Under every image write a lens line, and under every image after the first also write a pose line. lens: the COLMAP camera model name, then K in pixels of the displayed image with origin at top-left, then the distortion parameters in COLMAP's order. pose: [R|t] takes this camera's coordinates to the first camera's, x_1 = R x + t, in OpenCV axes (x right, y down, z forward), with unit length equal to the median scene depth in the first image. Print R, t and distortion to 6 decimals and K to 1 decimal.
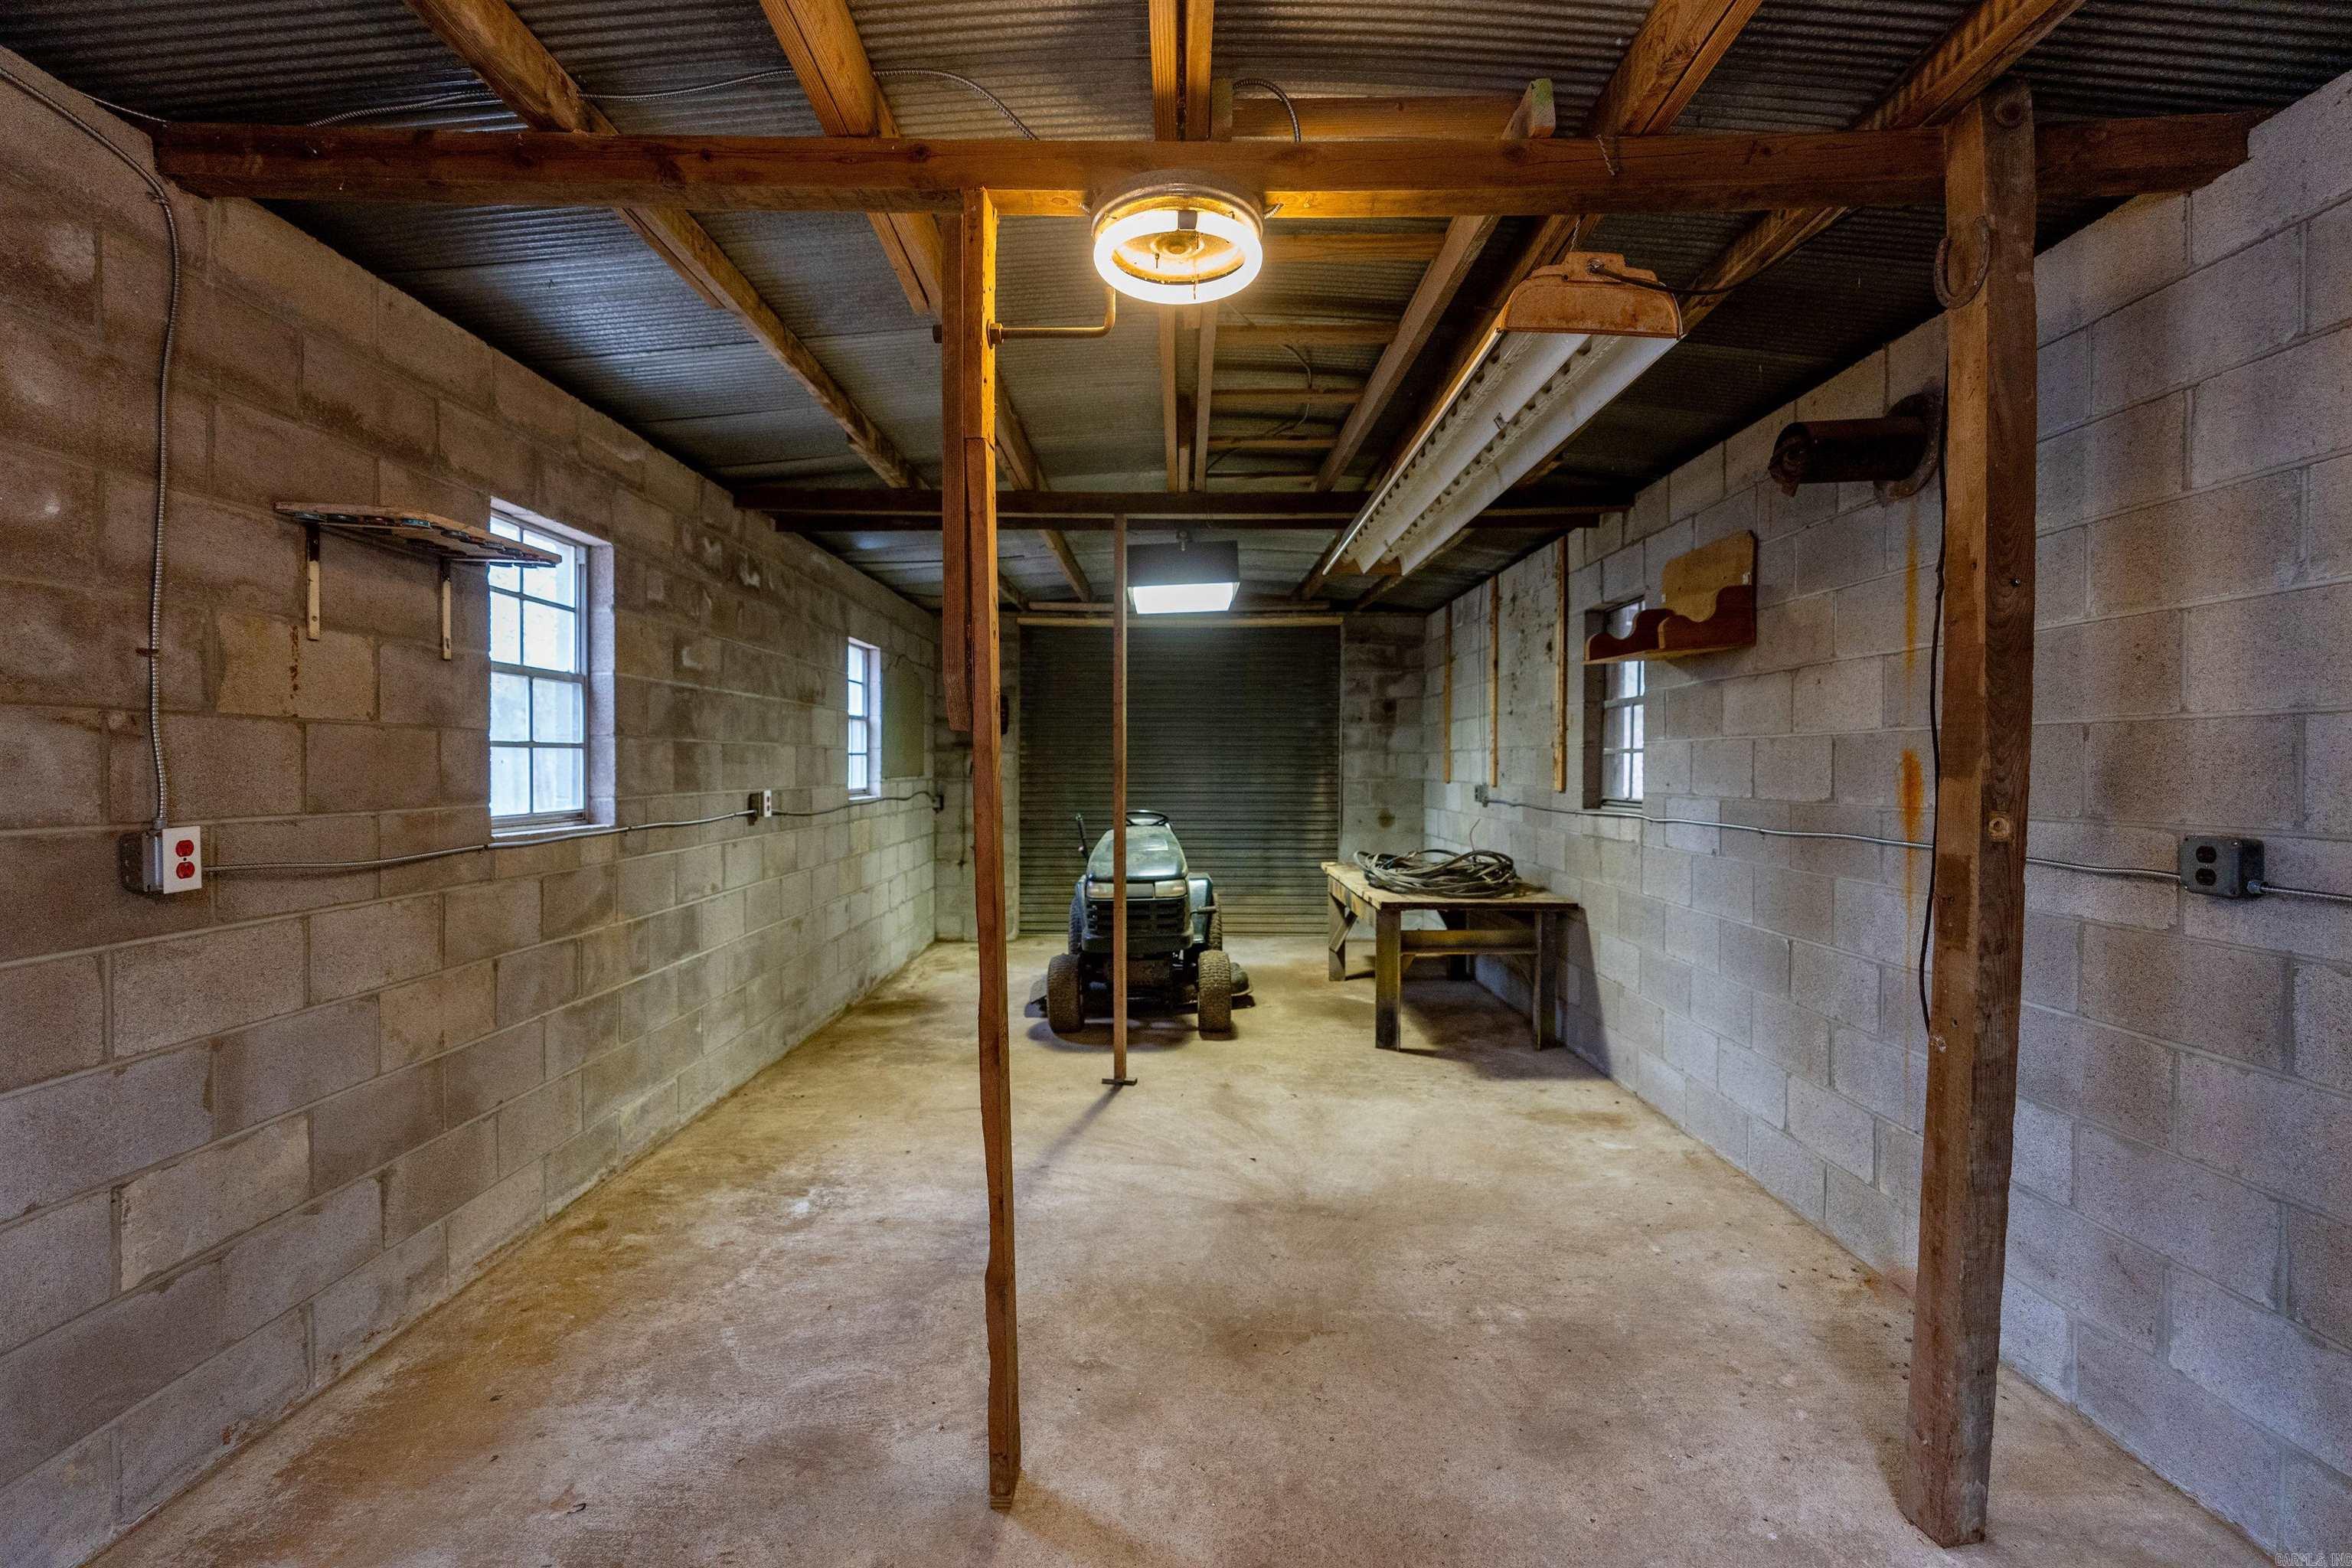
lens RADIAL K [[1051.2, 0, 1174.6], [0, 1051.2, 780.6], [0, 0, 1]] dist [-0.011321, 0.004909]
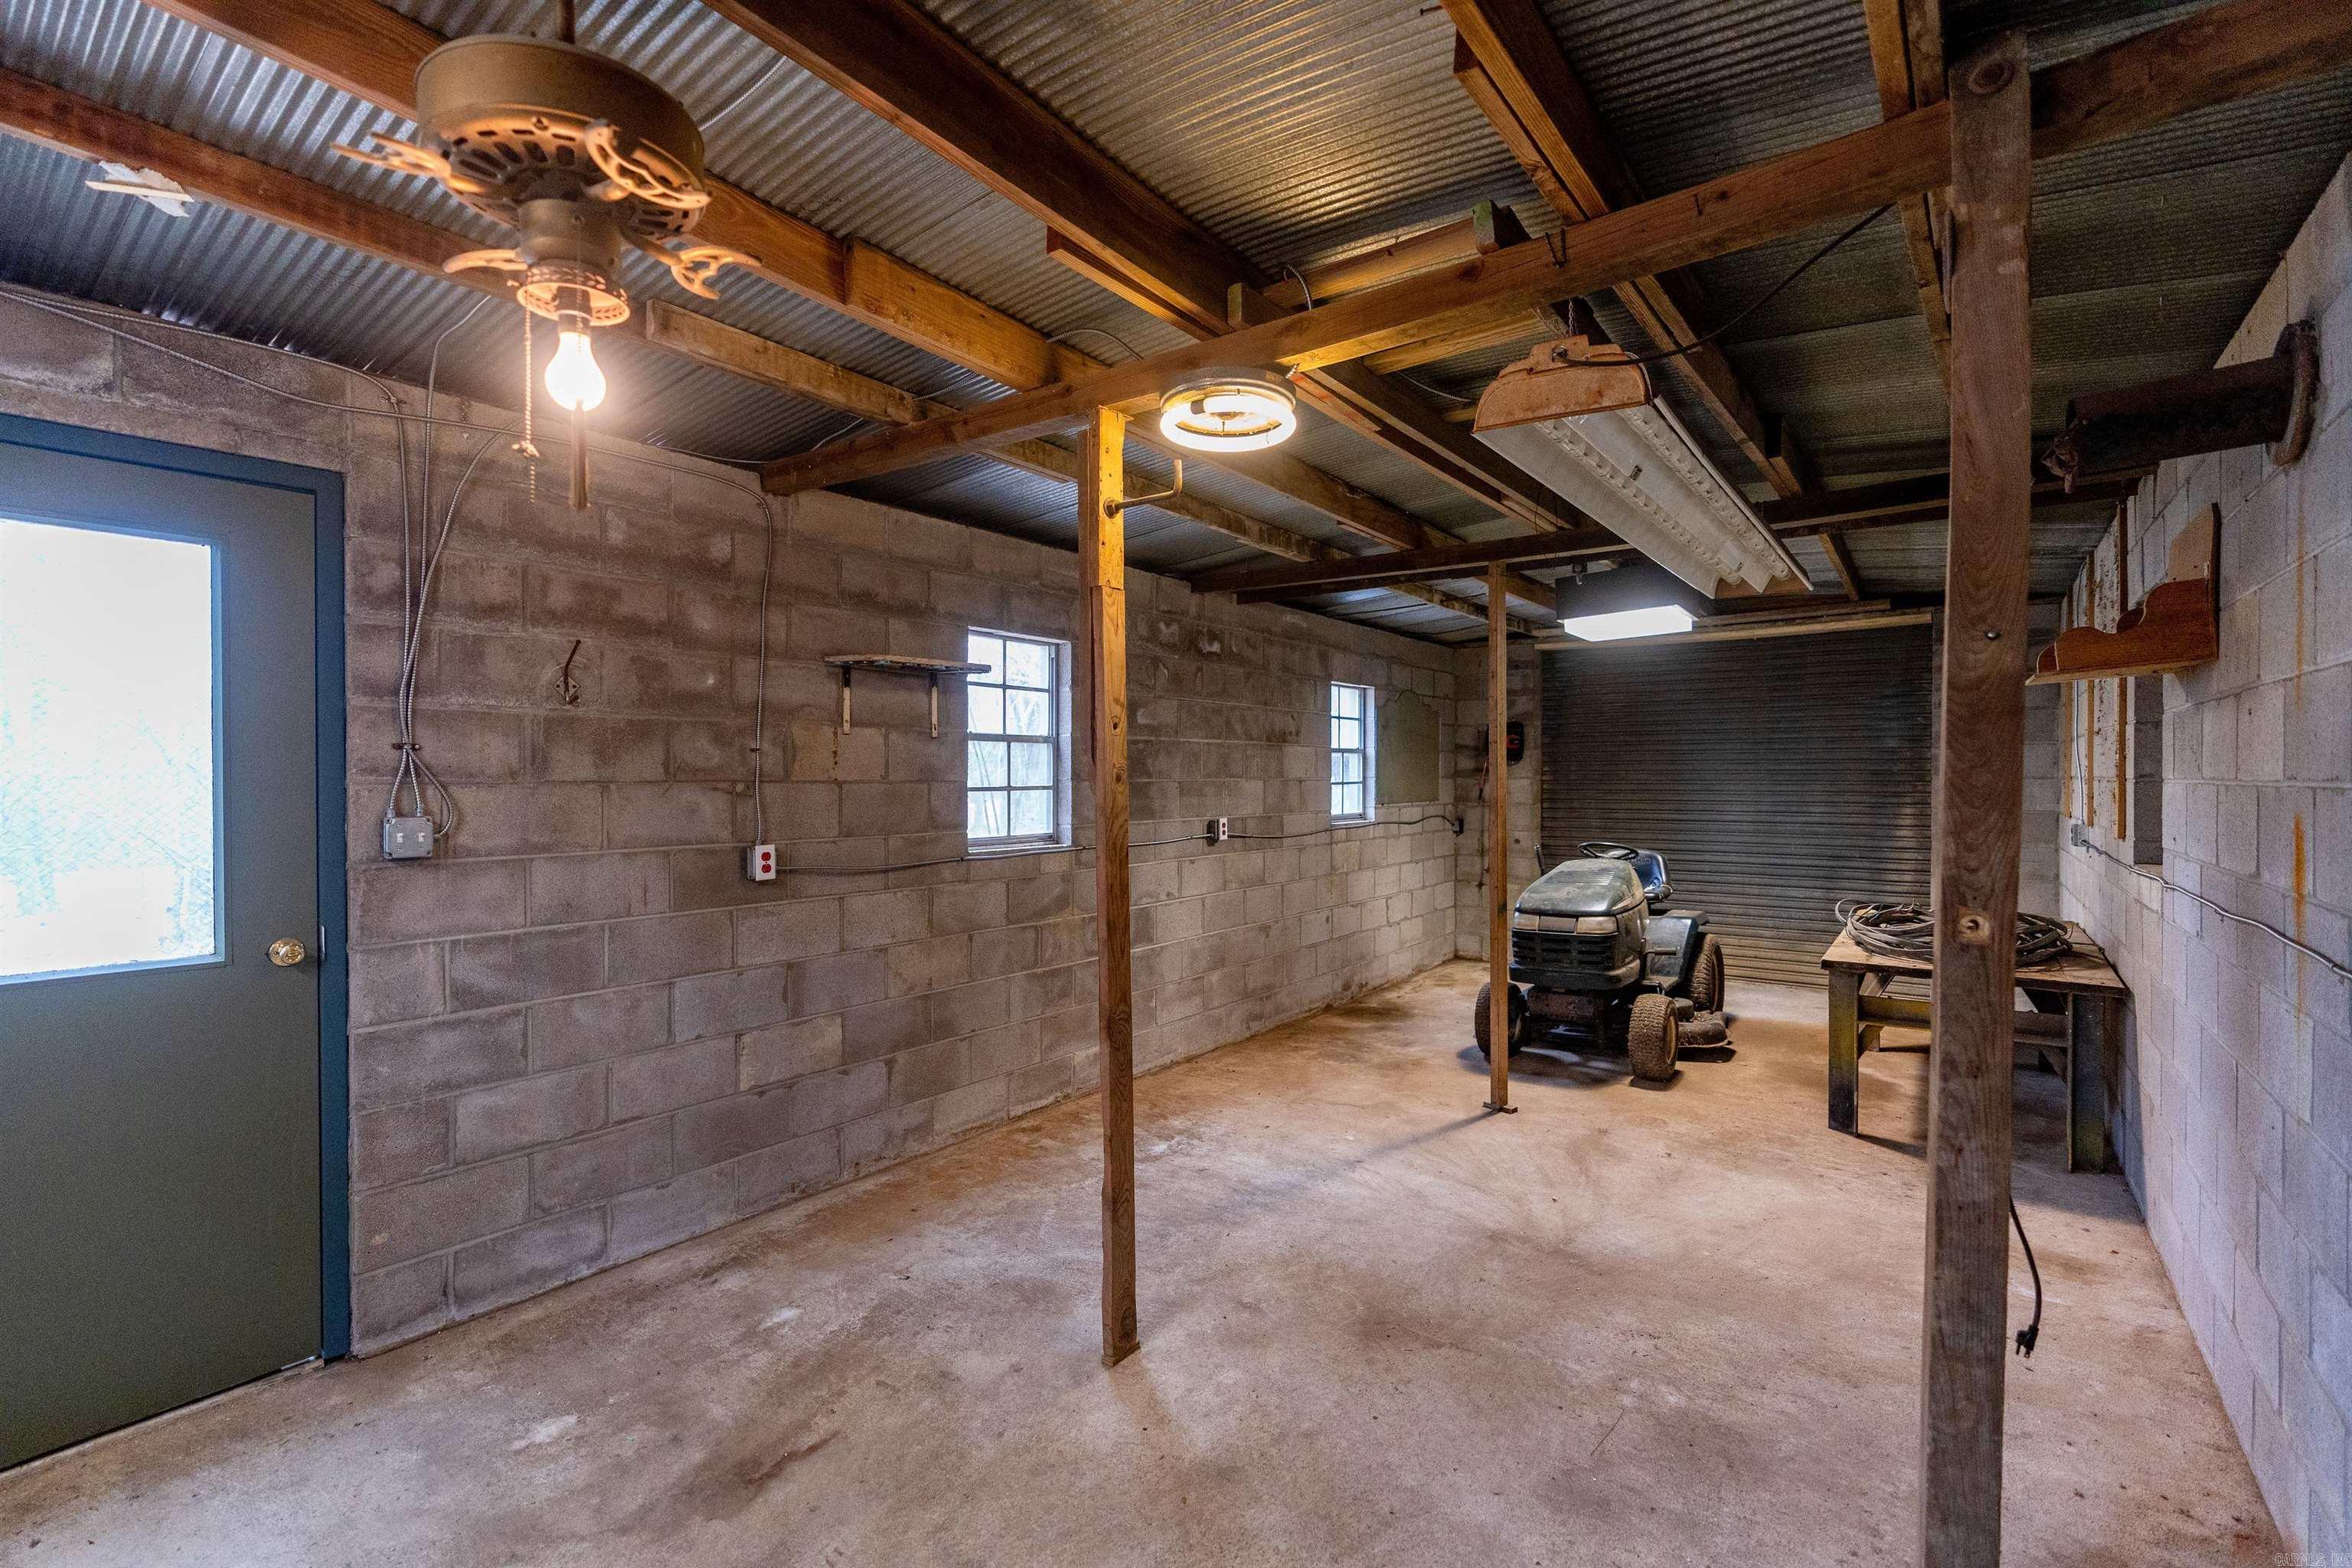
lens RADIAL K [[1051.2, 0, 1169.1], [0, 1051.2, 782.0], [0, 0, 1]] dist [-0.015170, 0.006974]
pose [[0.802290, 0.000992, -0.596933, 0.456028], [-0.006565, 0.999953, -0.007162, -0.036485], [0.596898, 0.009665, 0.802259, -0.036069]]
